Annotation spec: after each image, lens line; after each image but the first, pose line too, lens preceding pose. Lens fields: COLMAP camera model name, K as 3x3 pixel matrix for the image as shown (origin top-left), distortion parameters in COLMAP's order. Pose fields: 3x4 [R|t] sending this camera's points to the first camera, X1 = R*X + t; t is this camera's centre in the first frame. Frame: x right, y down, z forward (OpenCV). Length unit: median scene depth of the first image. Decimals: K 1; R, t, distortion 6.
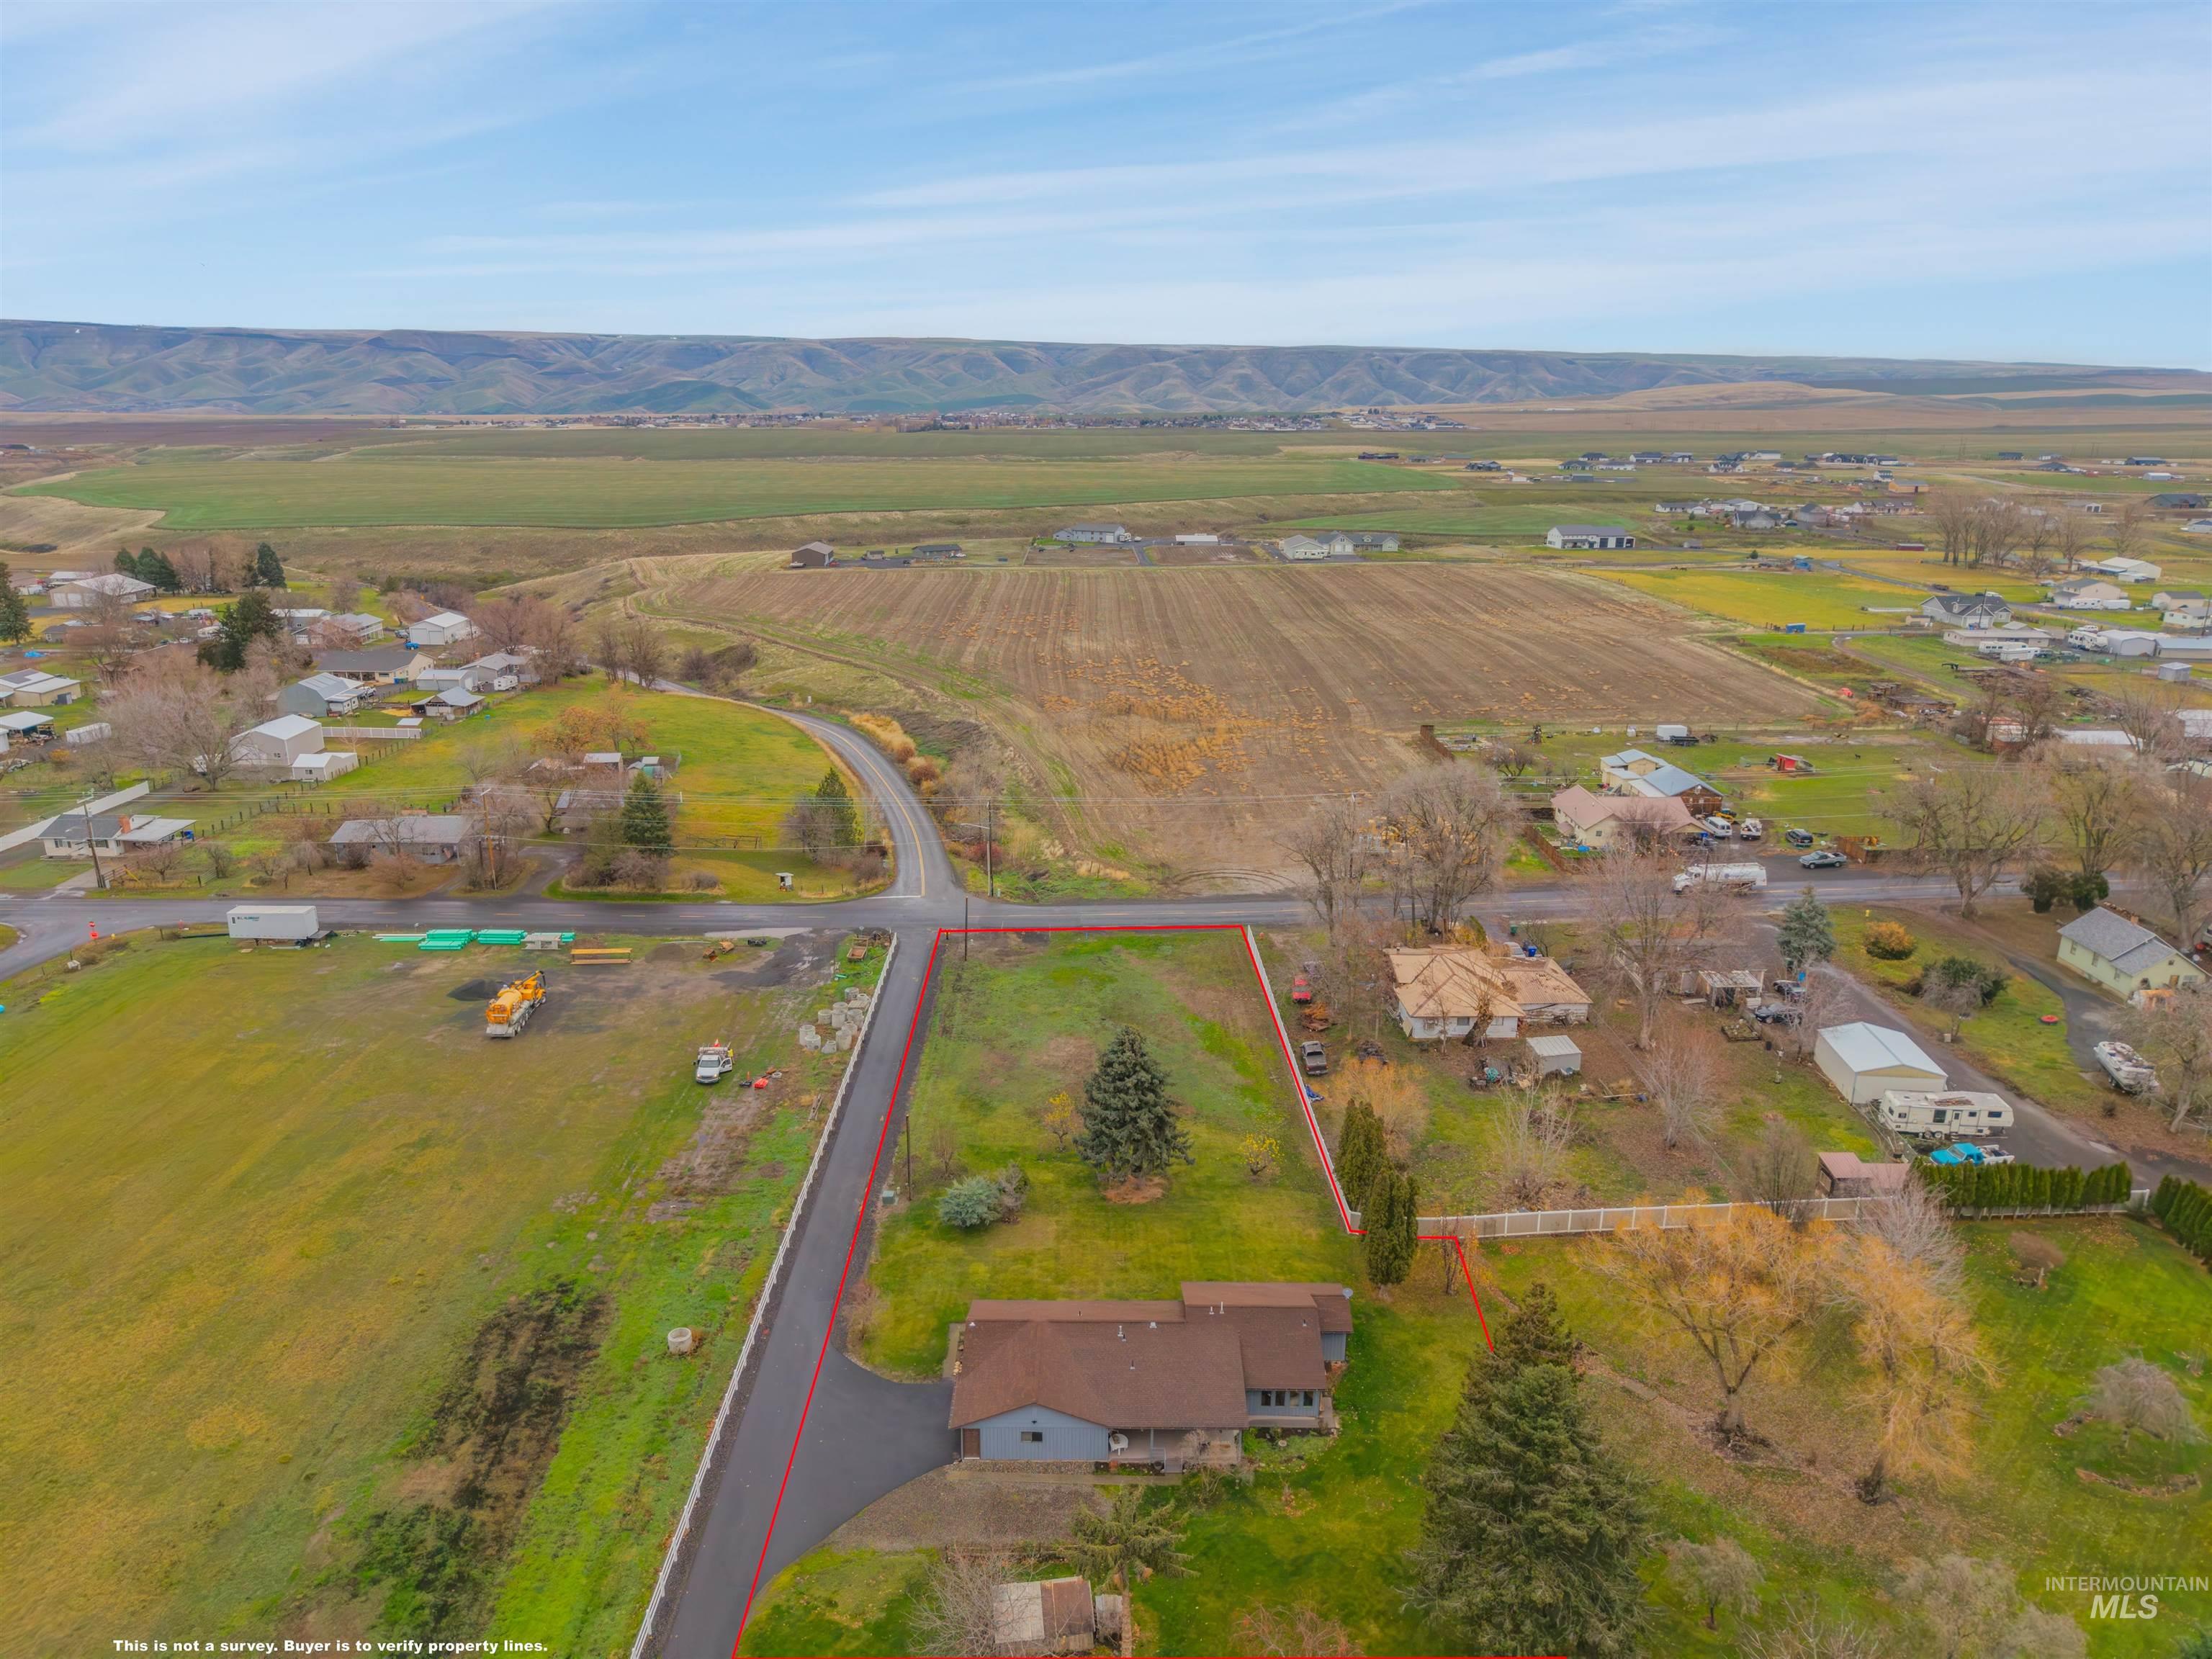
lens RADIAL K [[1487.3, 0, 1113.0], [0, 1487.3, 792.2], [0, 0, 1]] dist [0.032222, -0.028225]
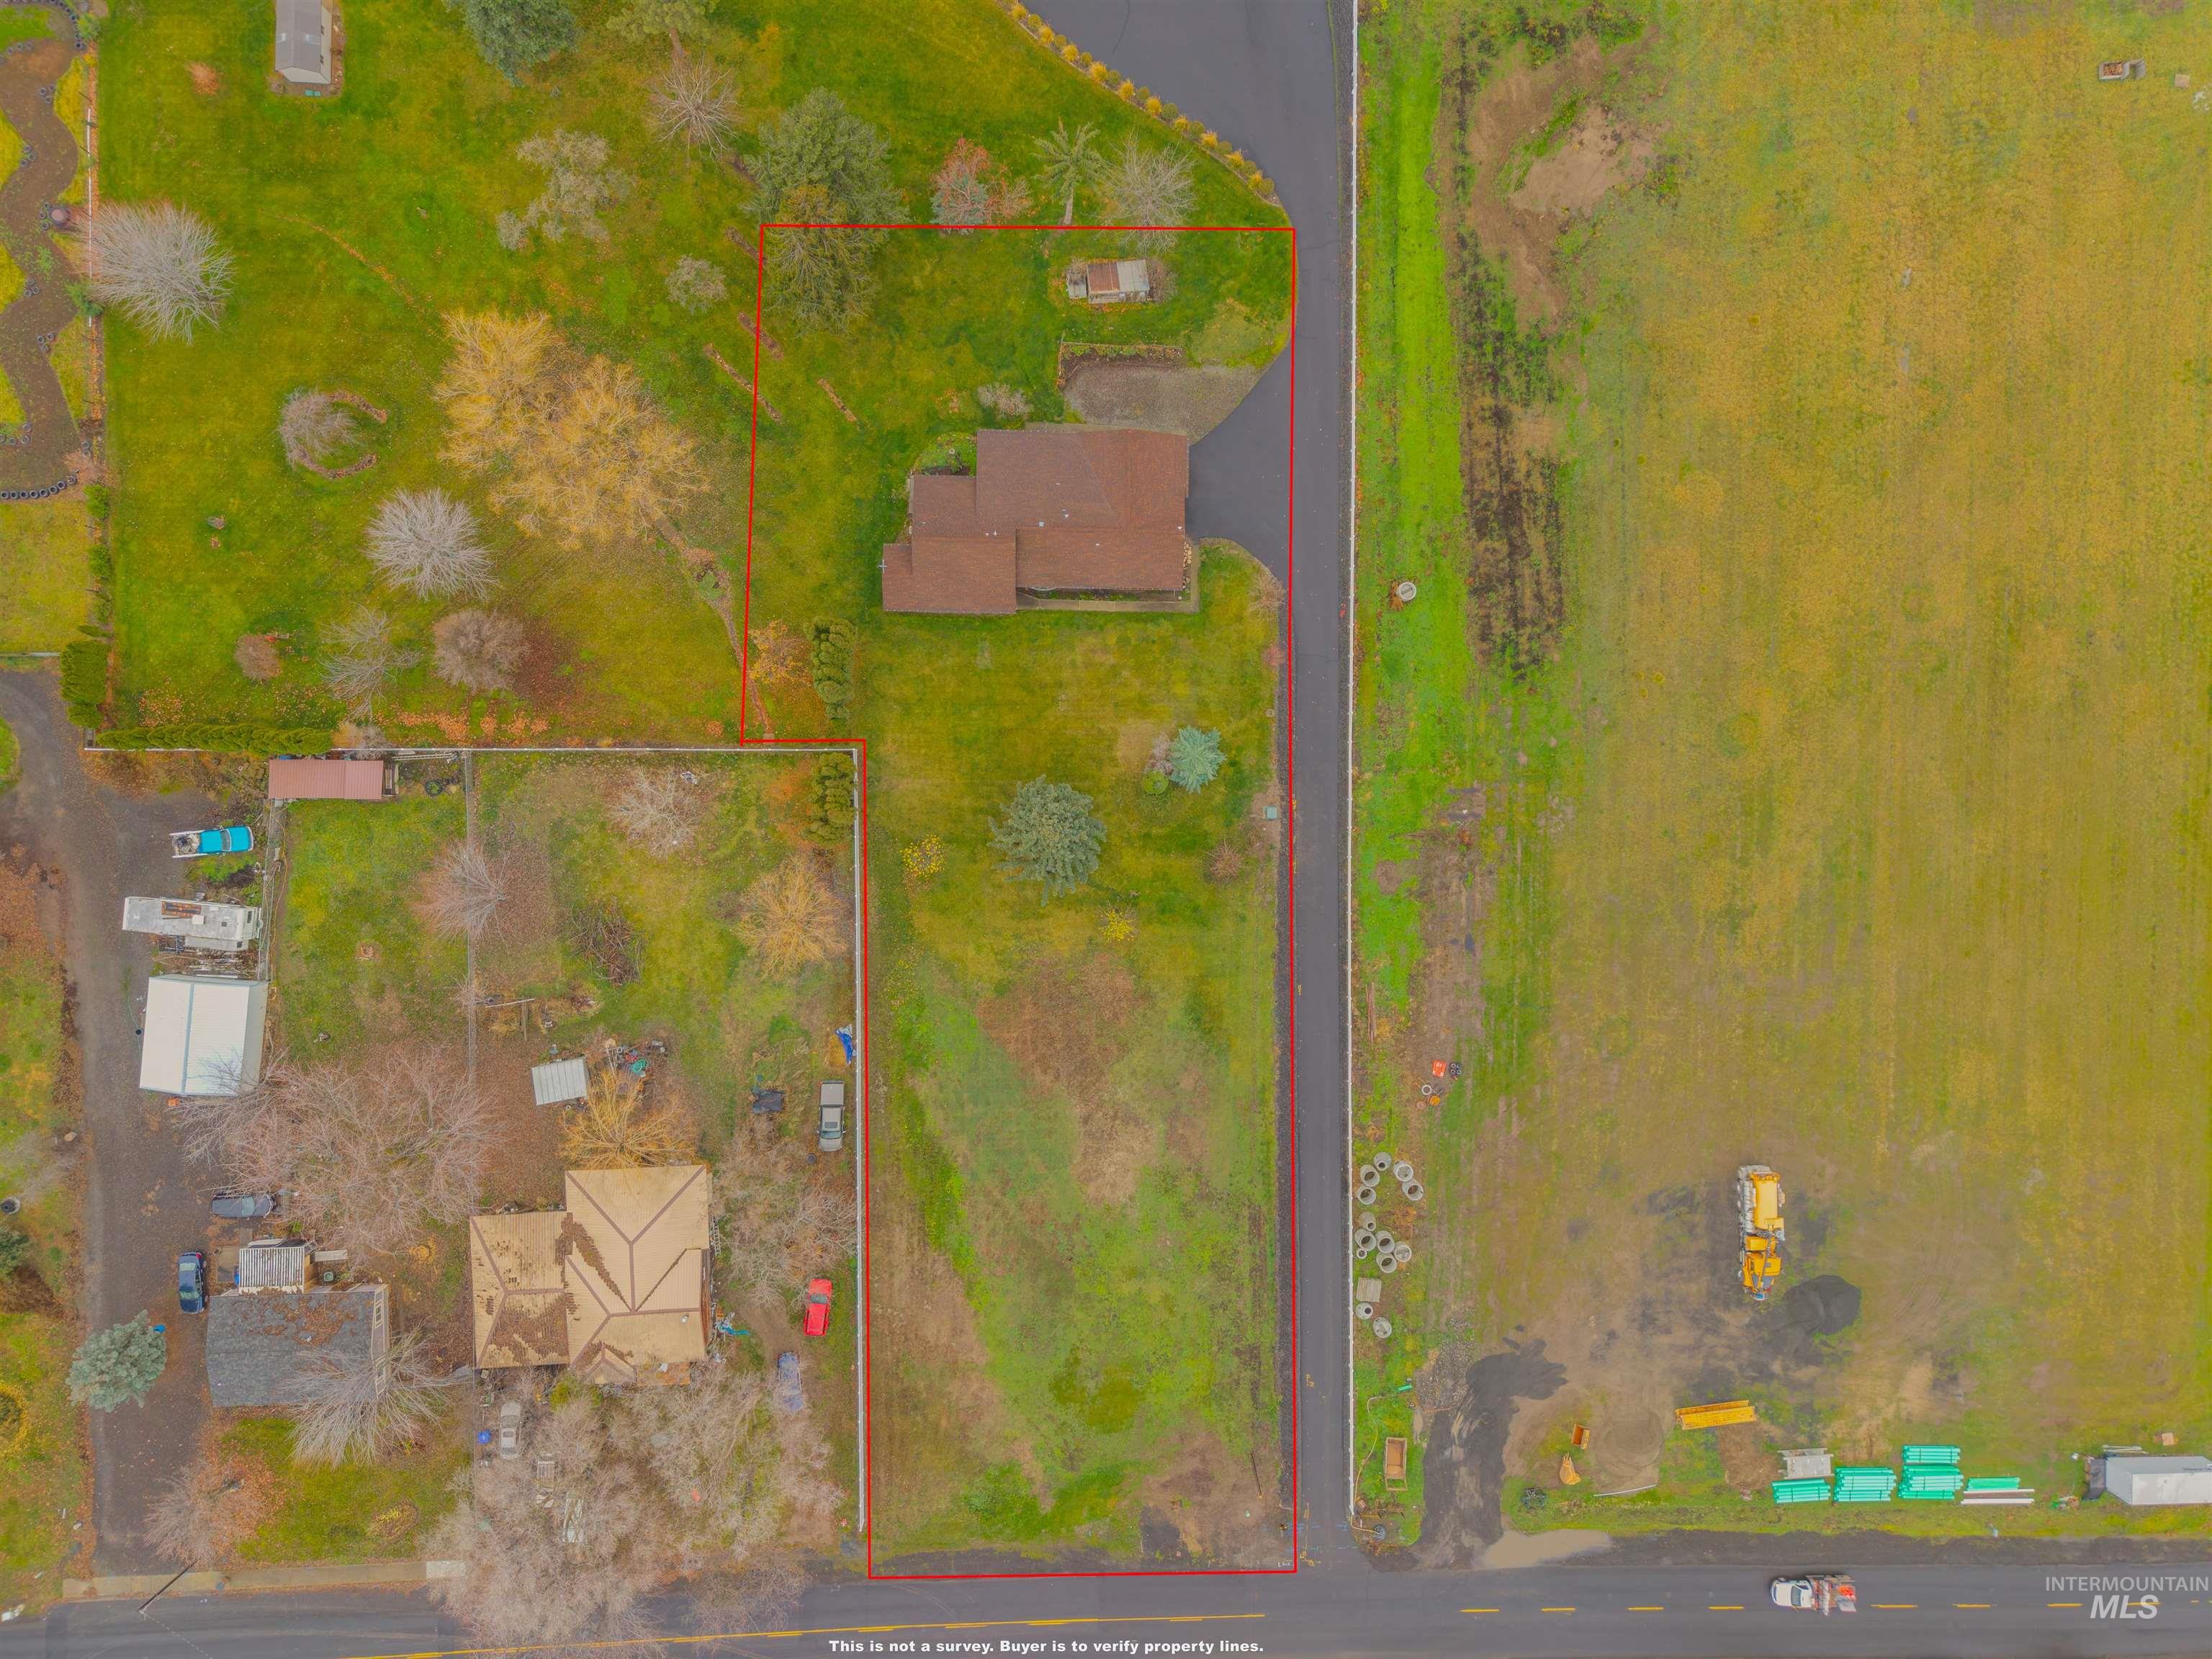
lens RADIAL K [[1474.9, 0, 1110.1], [0, 1474.9, 836.7], [0, 0, 1]] dist [0.028320, -0.029044]
pose [[-0.998636, -0.016497, -0.049541, 0.019985], [-0.043051, -0.276752, 0.959976, -0.725808], [-0.029548, 0.960800, 0.275665, 0.693771]]
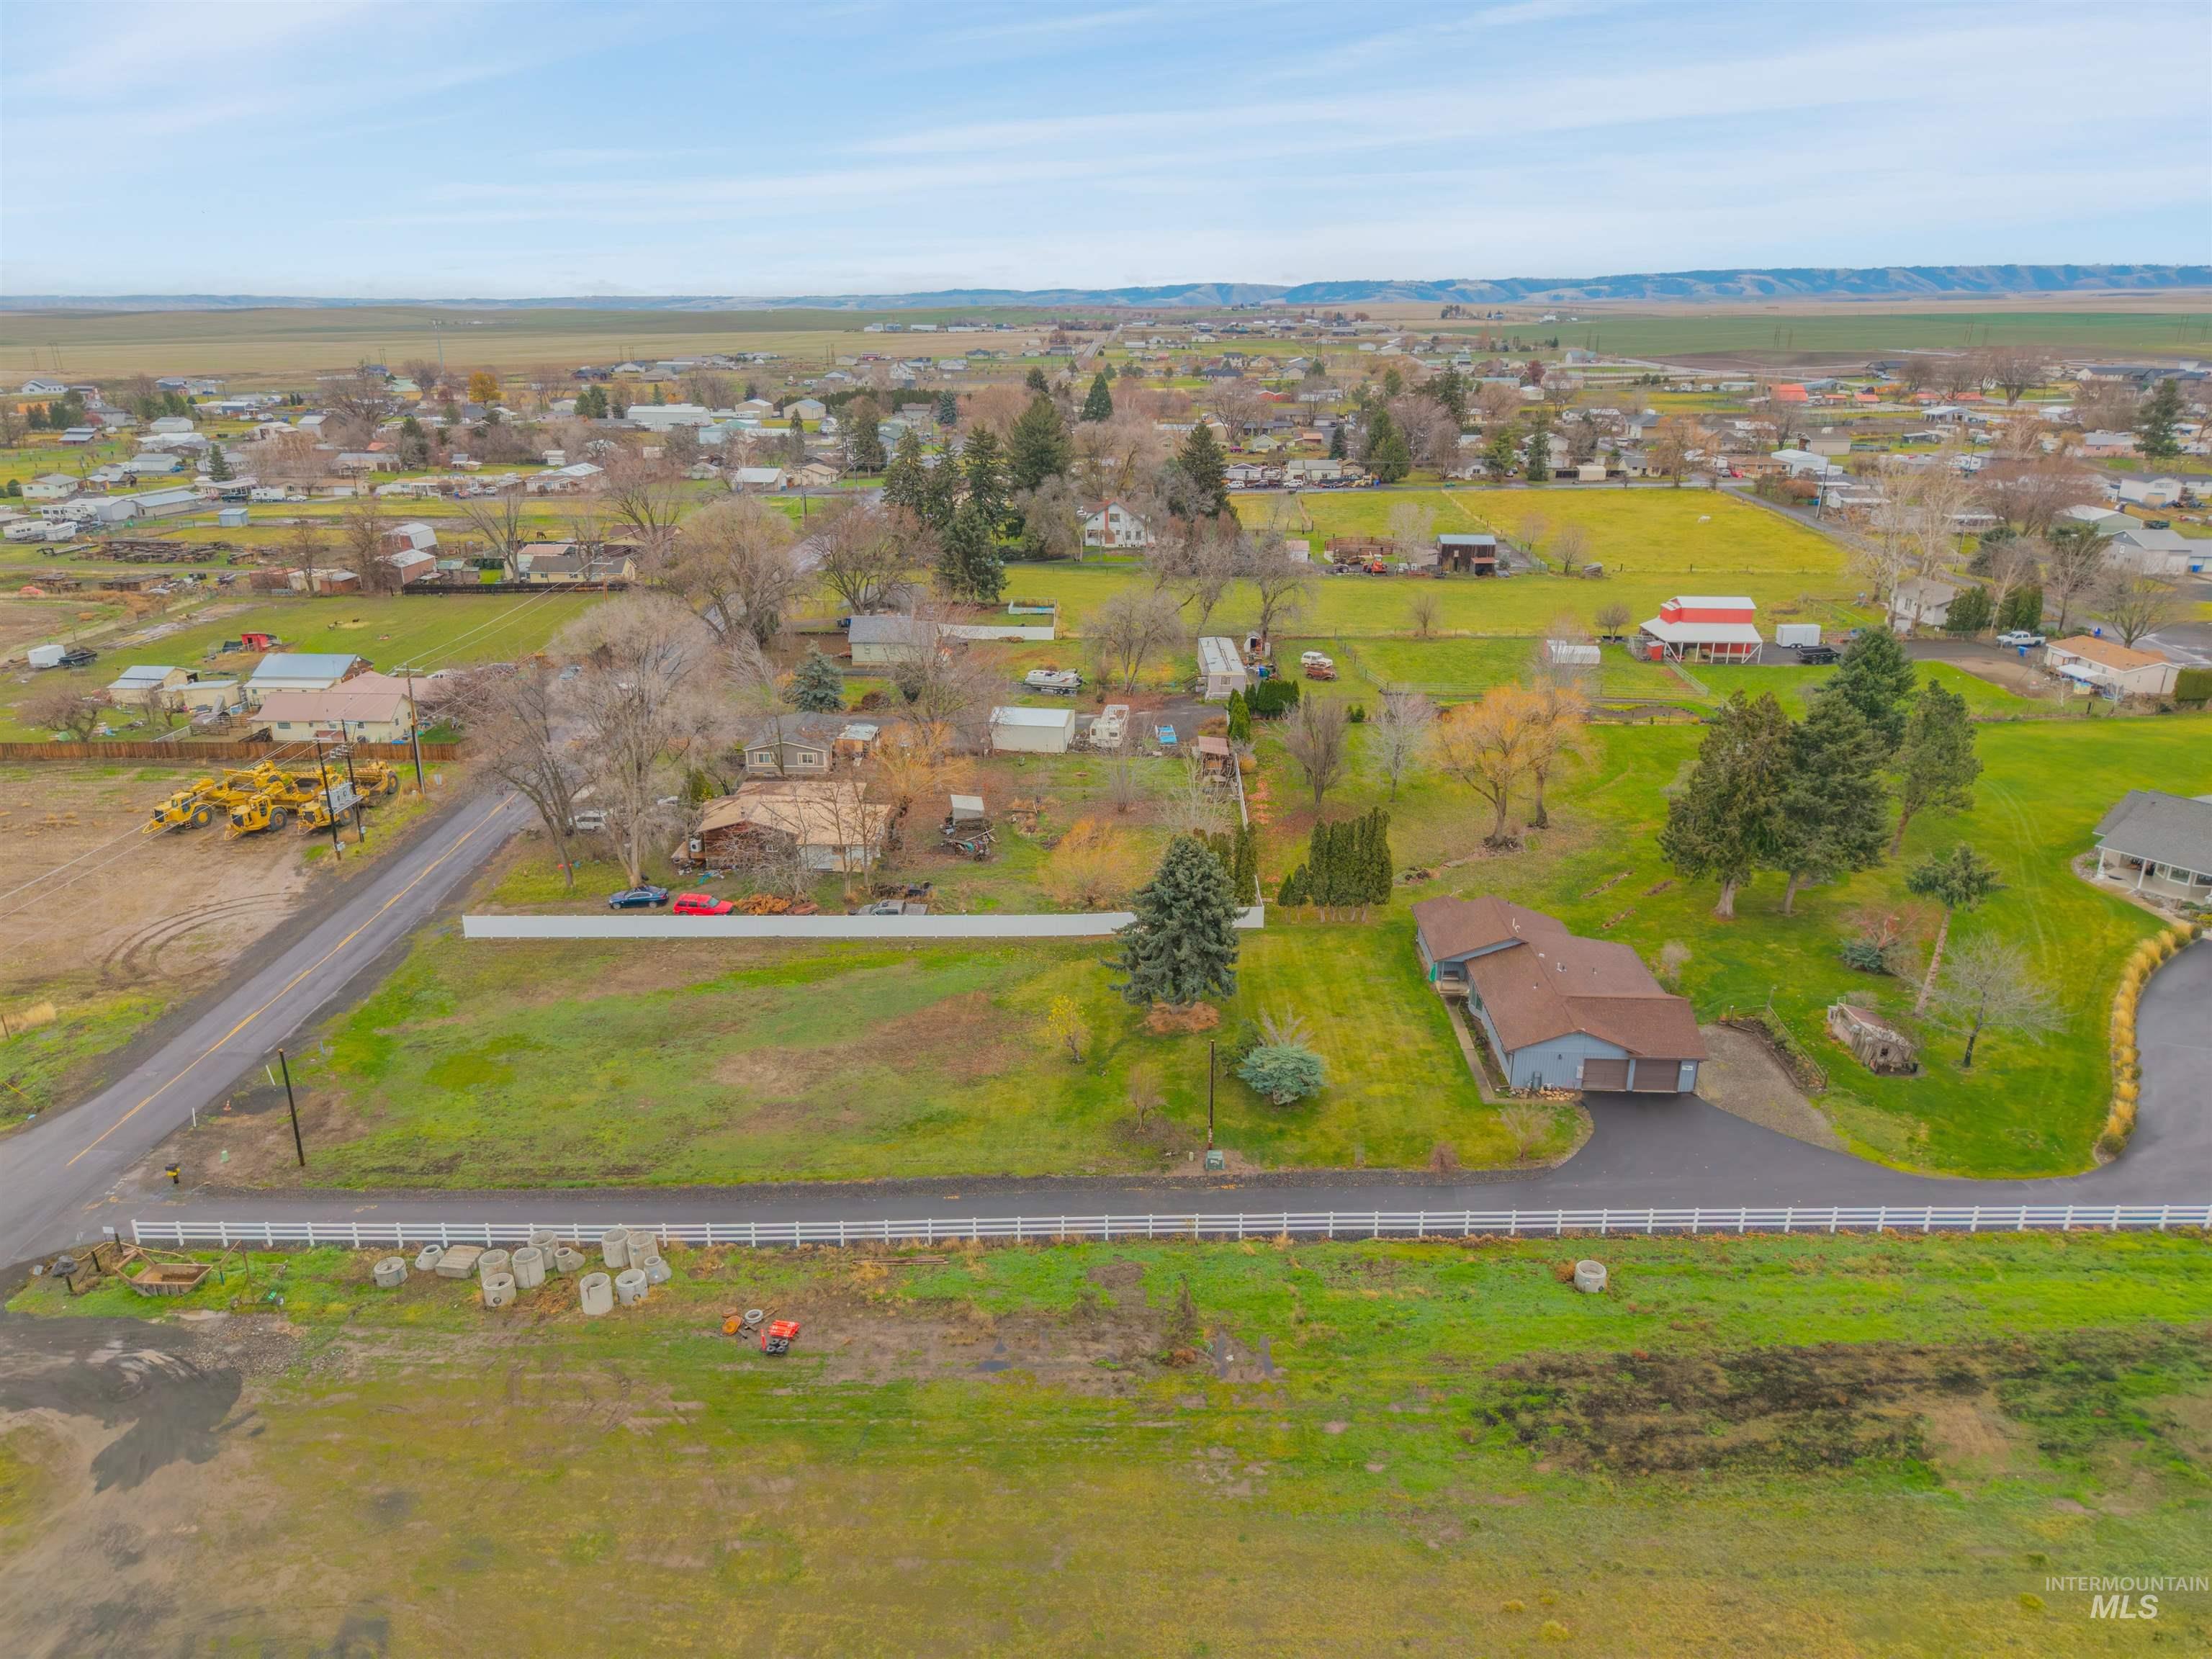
lens RADIAL K [[1487.3, 0, 1113.0], [0, 1487.3, 792.2], [0, 0, 1]] dist [0.032222, -0.028225]
pose [[0.047285, -0.310258, 0.949476, -0.776241], [0.258090, 0.922057, 0.288445, -0.125095], [-0.964963, 0.231411, 0.123674, 0.875234]]
